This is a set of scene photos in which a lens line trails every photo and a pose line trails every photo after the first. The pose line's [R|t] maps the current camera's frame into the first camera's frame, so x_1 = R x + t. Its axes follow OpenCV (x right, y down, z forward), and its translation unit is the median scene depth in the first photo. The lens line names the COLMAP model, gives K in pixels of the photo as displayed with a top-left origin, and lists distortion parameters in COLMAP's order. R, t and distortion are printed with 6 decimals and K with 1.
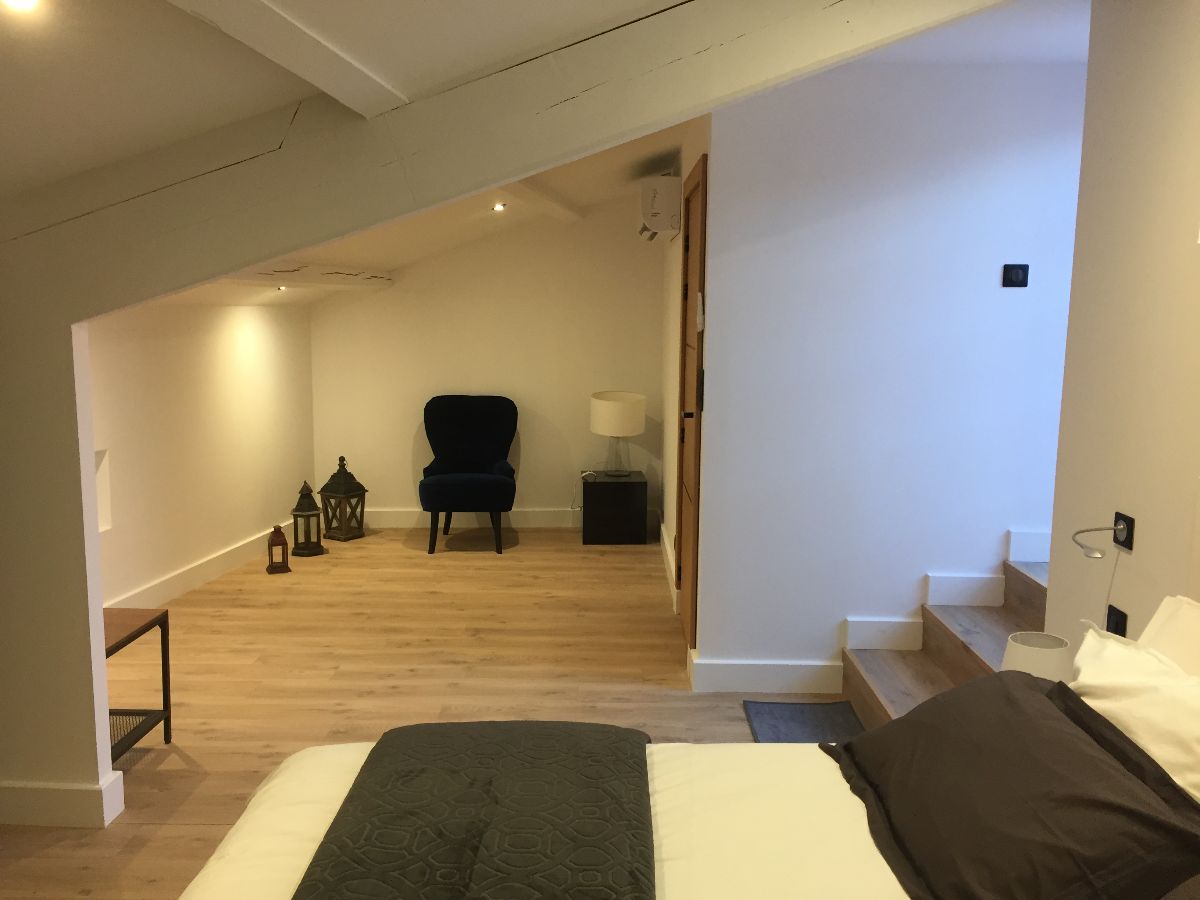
lens RADIAL K [[1014.0, 0, 600.8], [0, 1014.0, 449.7], [0, 0, 1]] dist [0.065301, -0.086925]
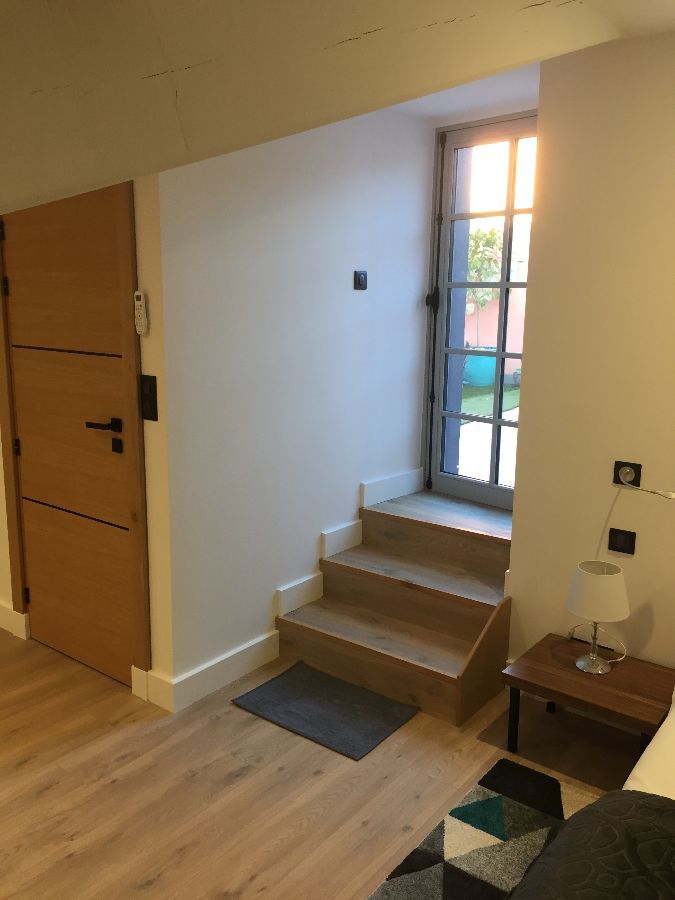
lens RADIAL K [[760.5, 0, 338.4], [0, 760.5, 448.3], [0, 0, 1]] dist [0.065301, -0.086925]
pose [[0.610168, -0.160284, 0.775889, -0.342794], [0.110760, 0.986962, 0.116785, -0.077802], [-0.784492, 0.014679, 0.619966, 0.436573]]
